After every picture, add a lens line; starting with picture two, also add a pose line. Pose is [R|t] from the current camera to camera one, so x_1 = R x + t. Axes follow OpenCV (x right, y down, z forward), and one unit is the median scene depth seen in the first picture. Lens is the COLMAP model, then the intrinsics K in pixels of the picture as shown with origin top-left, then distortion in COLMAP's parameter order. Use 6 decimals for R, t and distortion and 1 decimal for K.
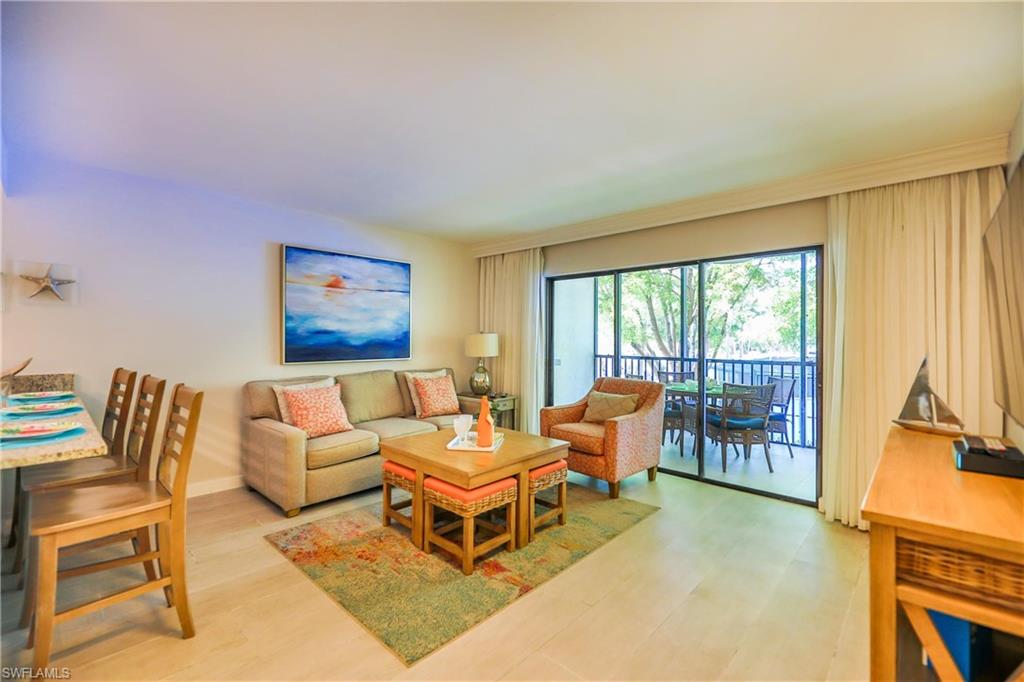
lens RADIAL K [[443.4, 0, 507.8], [0, 443.4, 335.8], [0, 0, 1]] dist [-0.006335, -0.001952]
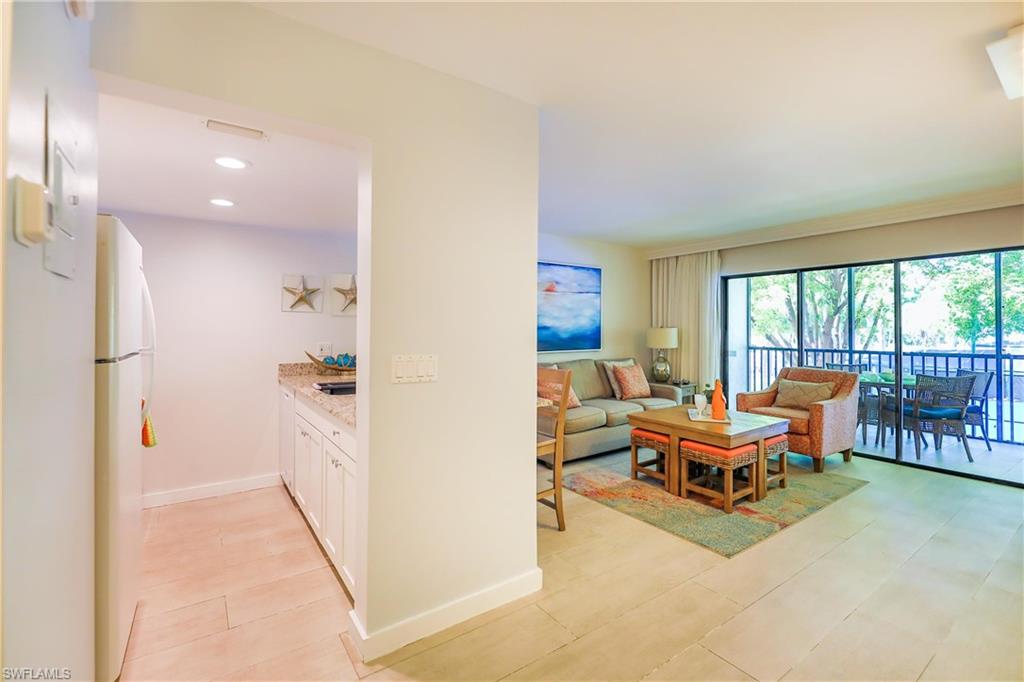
lens RADIAL K [[443.4, 0, 508.8], [0, 443.4, 326.4], [0, 0, 1]] dist [-0.006335, -0.001952]
pose [[0.977426, -0.005935, -0.211193, -0.253898], [0.005692, 0.999982, -0.001761, -0.011094], [0.211200, 0.000519, 0.977443, -0.241821]]
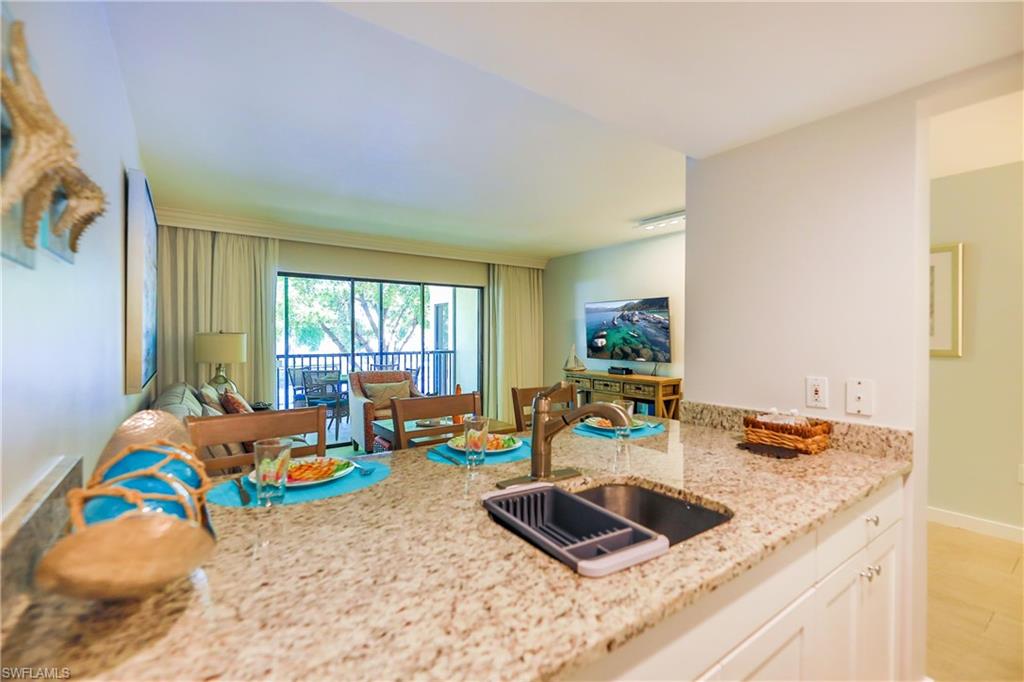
lens RADIAL K [[443.4, 0, 520.2], [0, 443.4, 344.1], [0, 0, 1]] dist [-0.006335, -0.001952]
pose [[0.183624, -0.025635, 0.982662, -0.916239], [-0.004686, 0.999626, 0.026953, -0.011119], [-0.982985, -0.009554, 0.183435, 0.418637]]
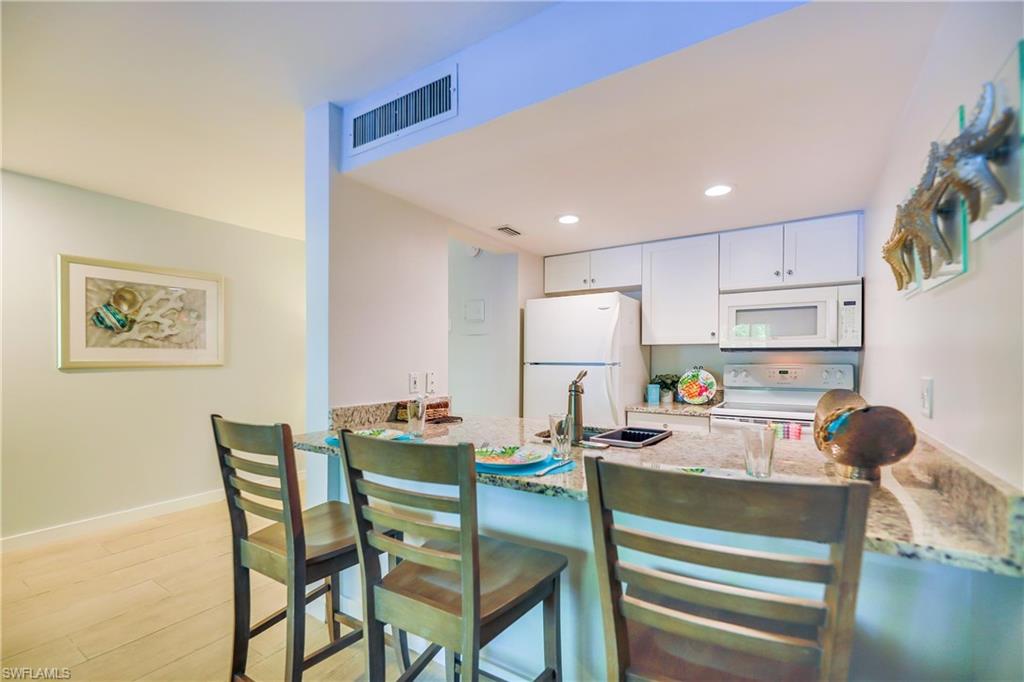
lens RADIAL K [[443.4, 0, 526.7], [0, 443.4, 362.8], [0, 0, 1]] dist [-0.006335, -0.001952]
pose [[-0.984113, -0.008633, -0.177335, -0.503455], [-0.009675, 0.999941, 0.005016, 0.010133], [0.177281, 0.006652, -0.984138, 0.878036]]
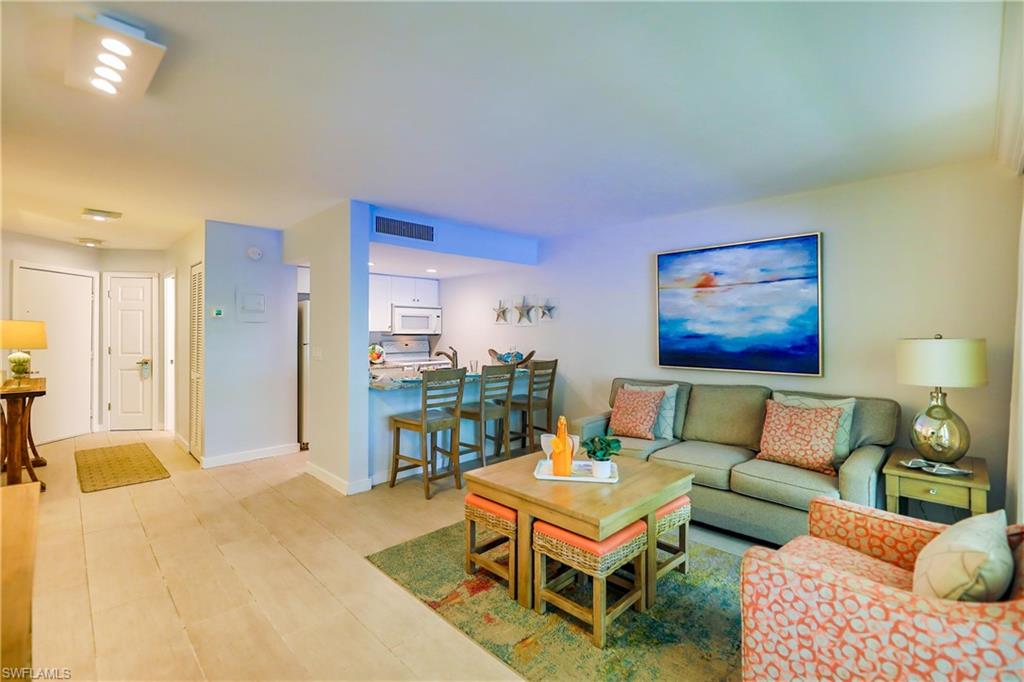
lens RADIAL K [[455.9, 0, 517.9], [0, 455.9, 333.7], [0, 0, 1]] dist [-0.002939, 0.001009]
pose [[-0.025857, -0.002652, -0.999662, 0.575555], [-0.001874, 0.999995, -0.002605, -0.011137], [0.999664, 0.001806, -0.025862, 0.670259]]
